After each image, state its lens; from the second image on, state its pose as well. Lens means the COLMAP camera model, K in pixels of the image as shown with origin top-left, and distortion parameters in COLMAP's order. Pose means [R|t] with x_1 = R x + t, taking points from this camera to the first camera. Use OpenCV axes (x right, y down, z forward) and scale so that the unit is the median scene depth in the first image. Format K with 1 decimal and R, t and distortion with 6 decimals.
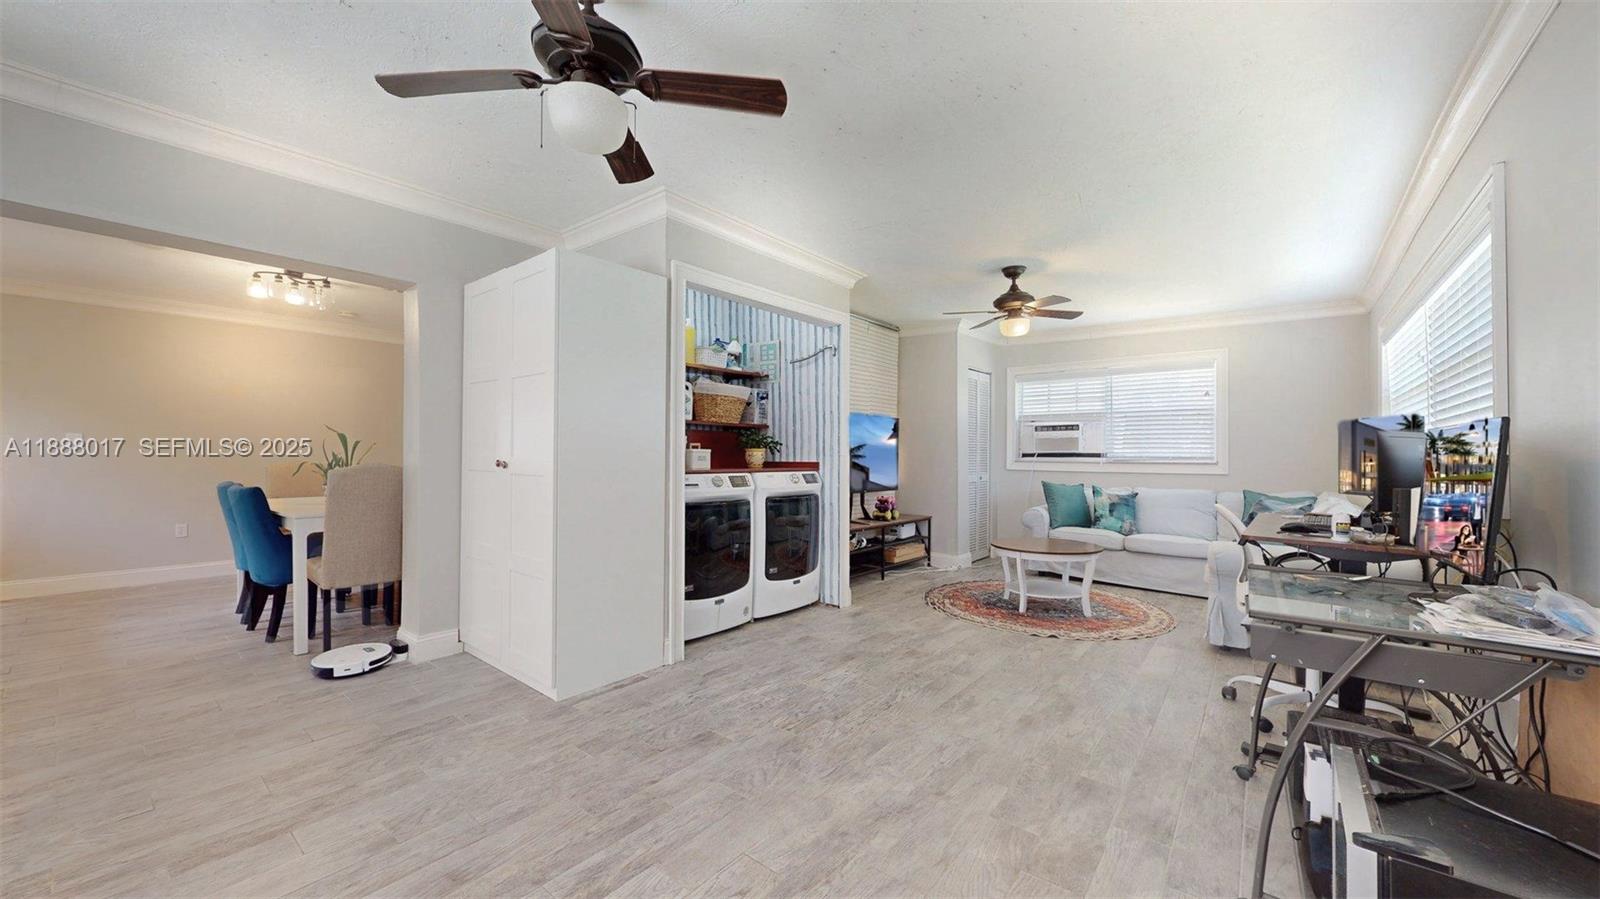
lens RADIAL K [[580.7, 0, 800.0], [0, 580.7, 449.5], [0, 0, 1]] dist [-0.000320, 0.000042]
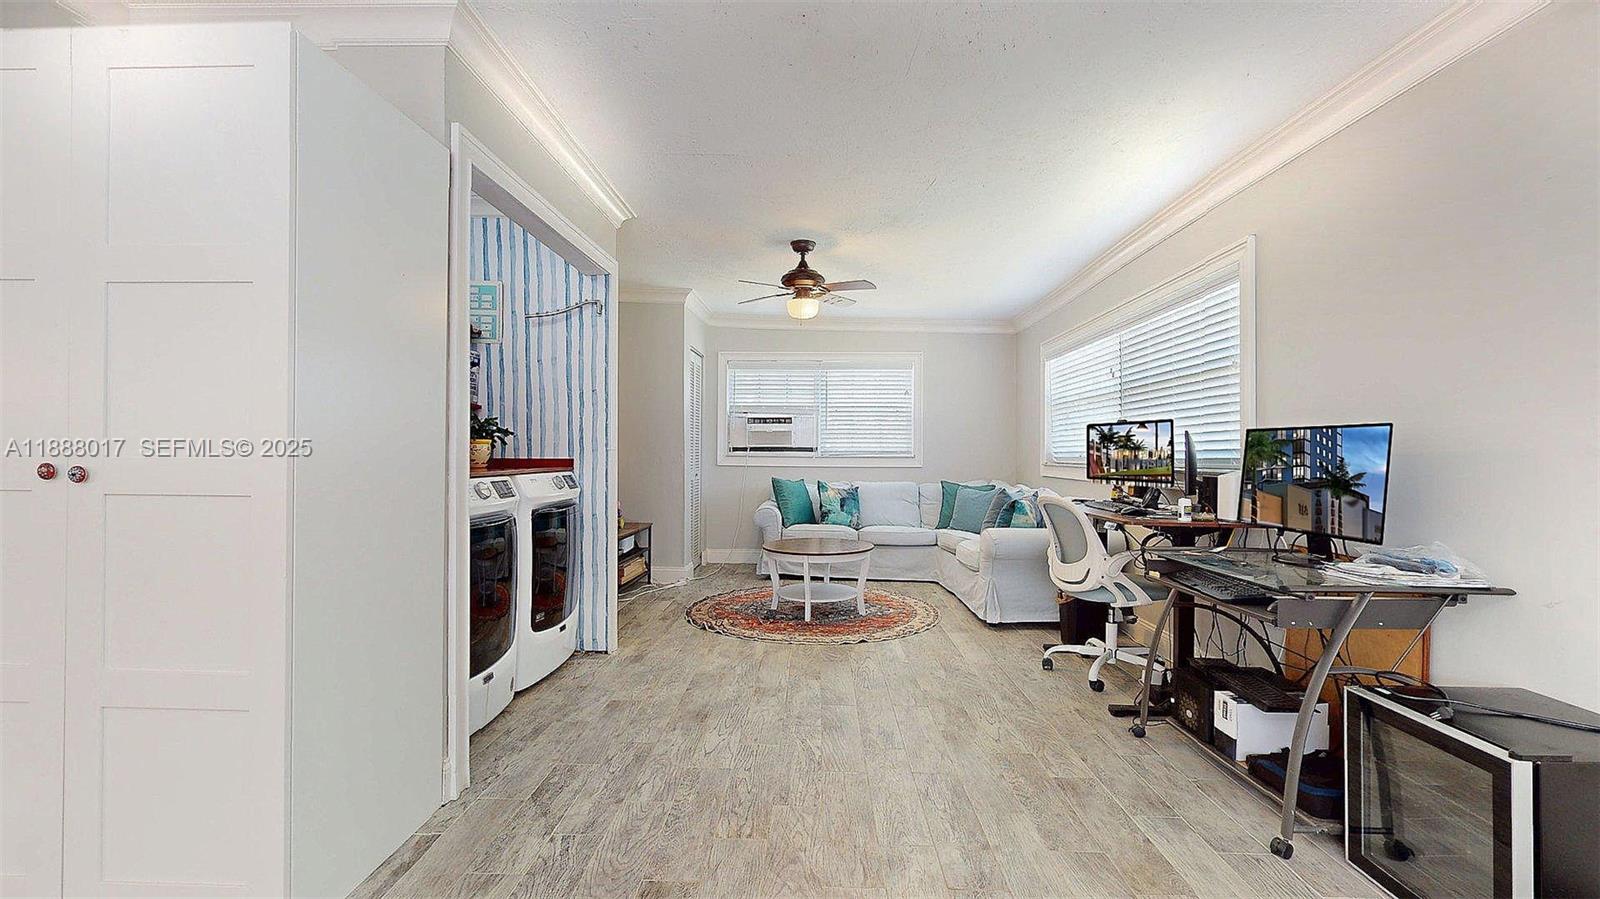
lens RADIAL K [[661.2, 0, 800.0], [0, 661.2, 449.5], [0, 0, 1]] dist [0.000890, 0.000136]
pose [[0.796303, 0.000961, 0.604897, -0.247876], [-0.007435, 0.999939, 0.008198, 0.001226], [-0.604852, -0.011025, 0.796261, 0.174168]]
